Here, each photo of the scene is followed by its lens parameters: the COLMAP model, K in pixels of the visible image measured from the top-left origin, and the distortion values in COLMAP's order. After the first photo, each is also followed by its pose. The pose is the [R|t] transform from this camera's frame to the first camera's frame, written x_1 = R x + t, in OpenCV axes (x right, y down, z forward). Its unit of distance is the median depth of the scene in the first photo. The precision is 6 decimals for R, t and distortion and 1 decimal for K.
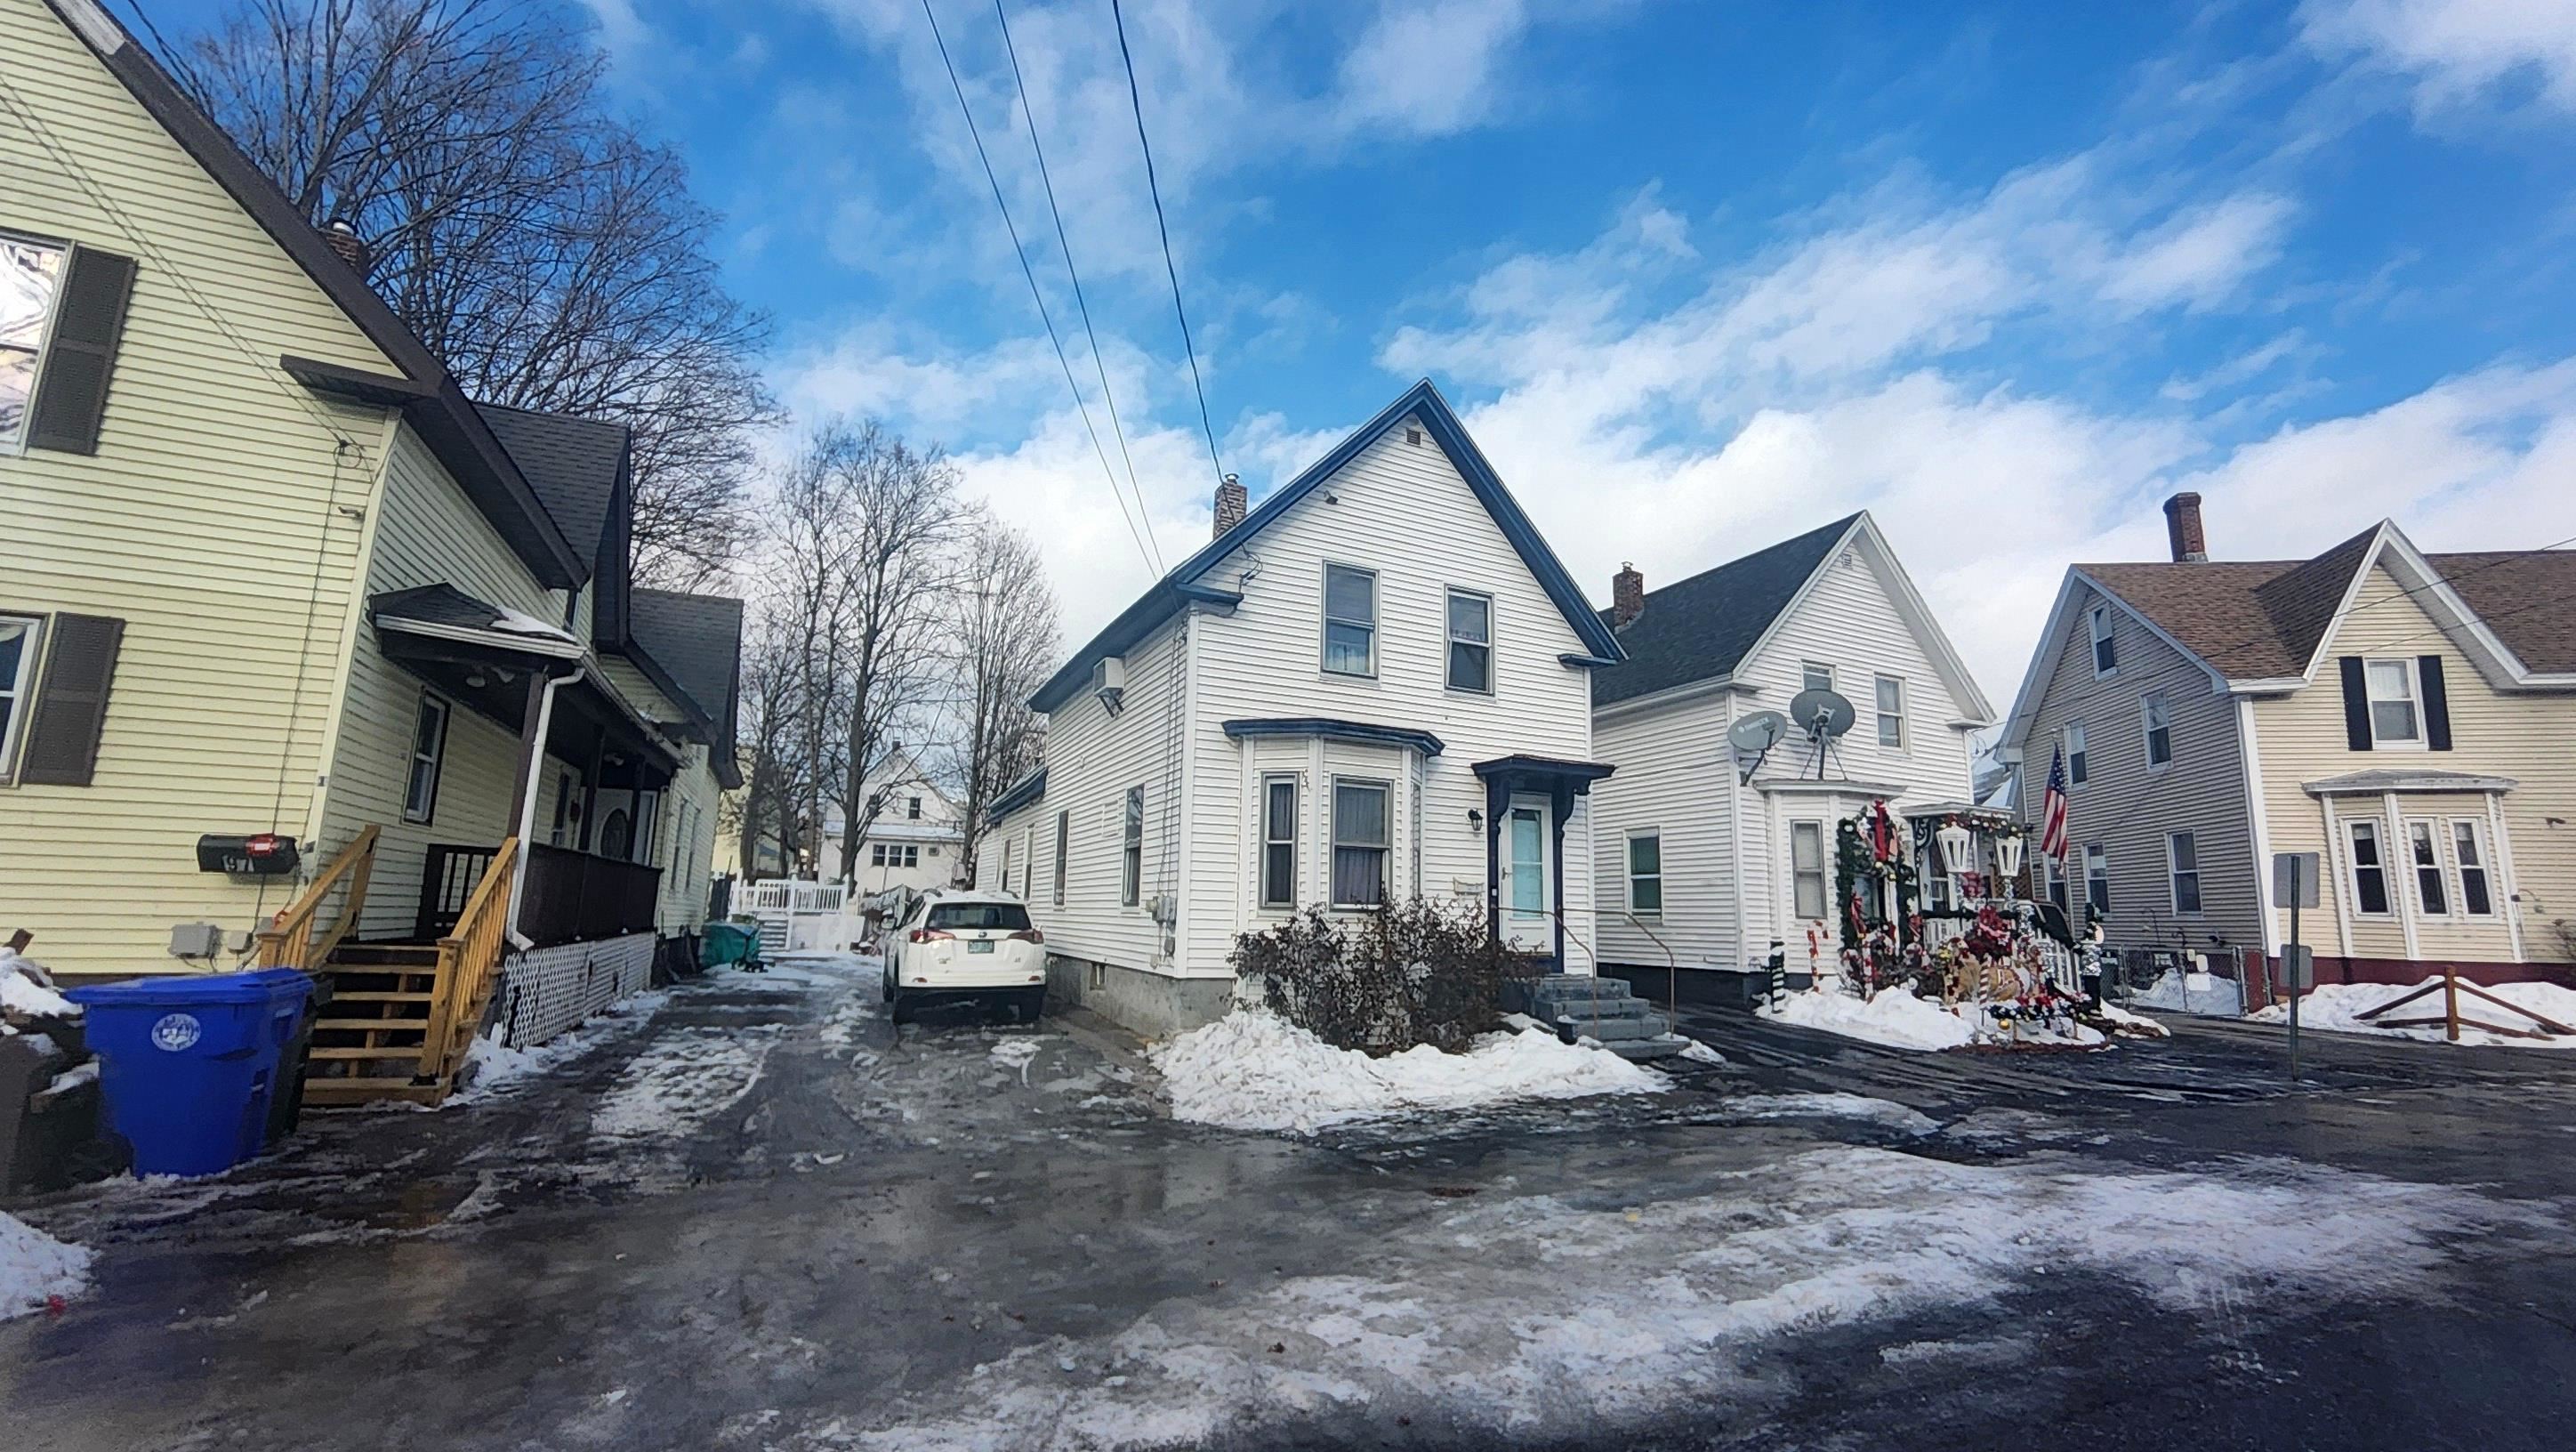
lens RADIAL K [[991.2, 0, 1340.6], [0, 991.2, 766.2], [0, 0, 1]] dist [0.001165, 0.000079]
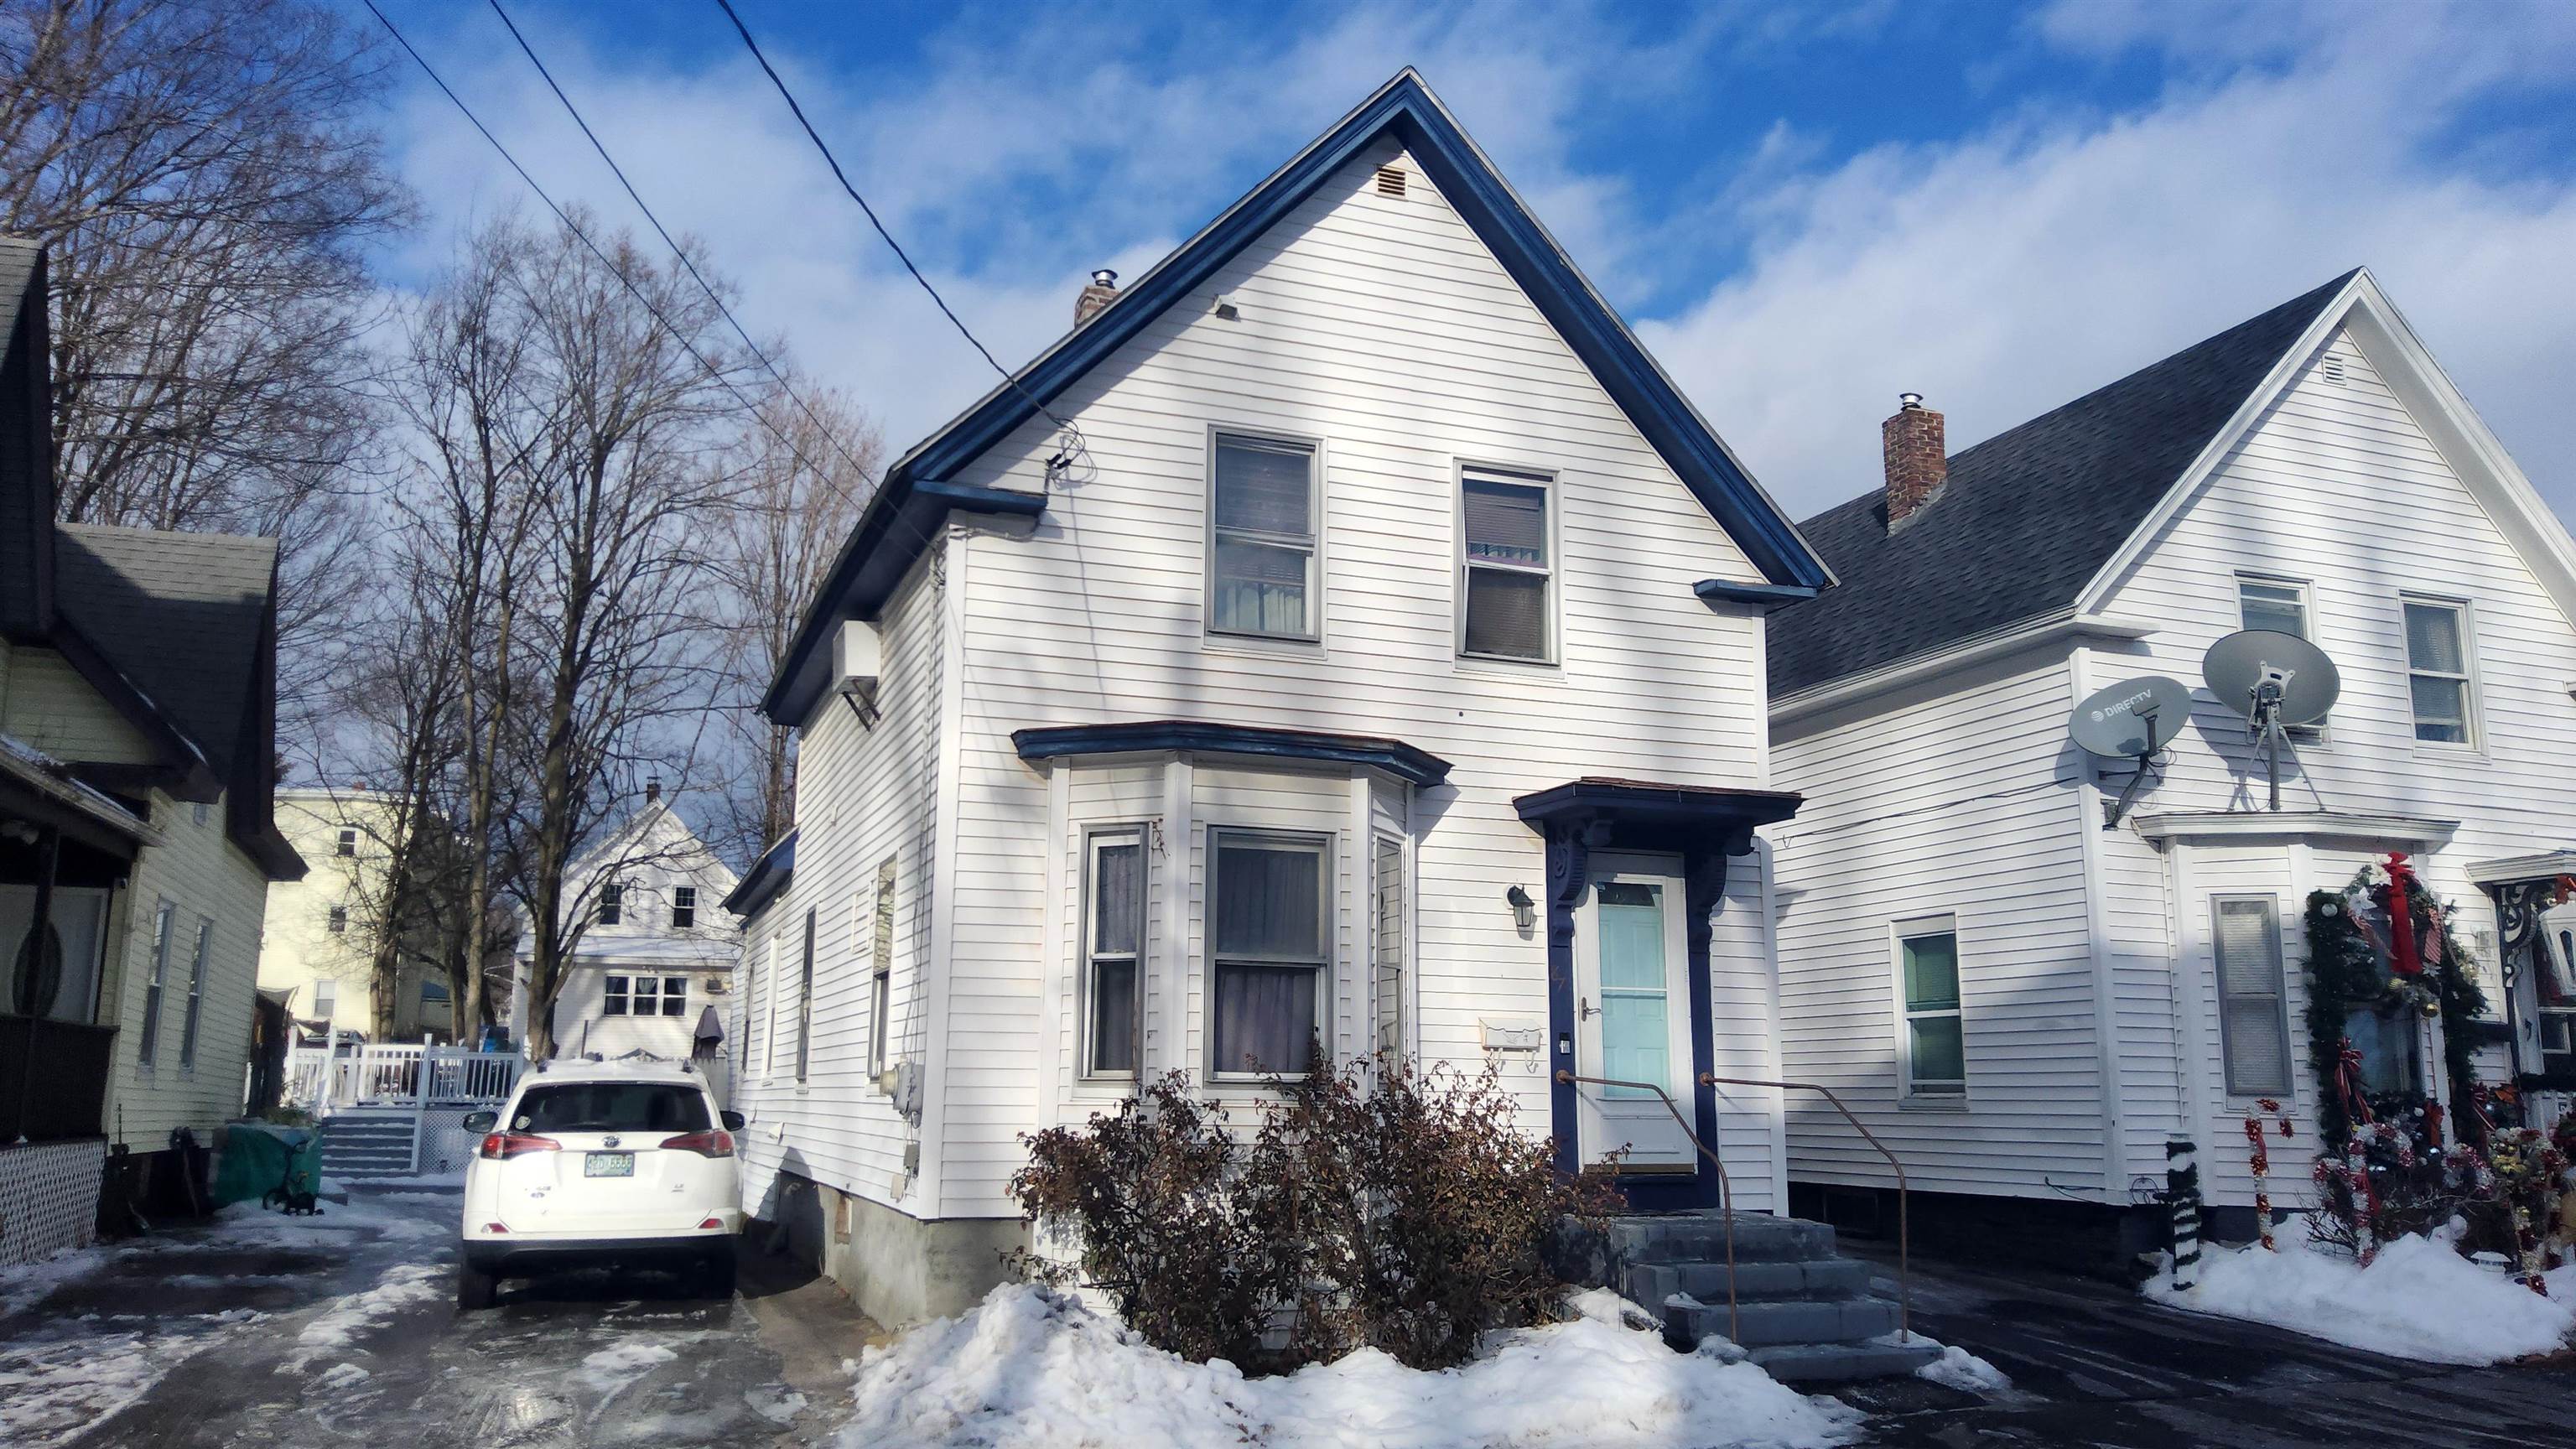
lens RADIAL K [[1879.8, 0, 1292.2], [0, 1879.8, 721.7], [0, 0, 1]] dist [0.103089, -0.176376]
pose [[0.993868, -0.031308, -0.106049, 0.116159], [0.026324, 0.998497, -0.048081, 0.001844], [0.107395, 0.044994, 0.993198, 0.002100]]
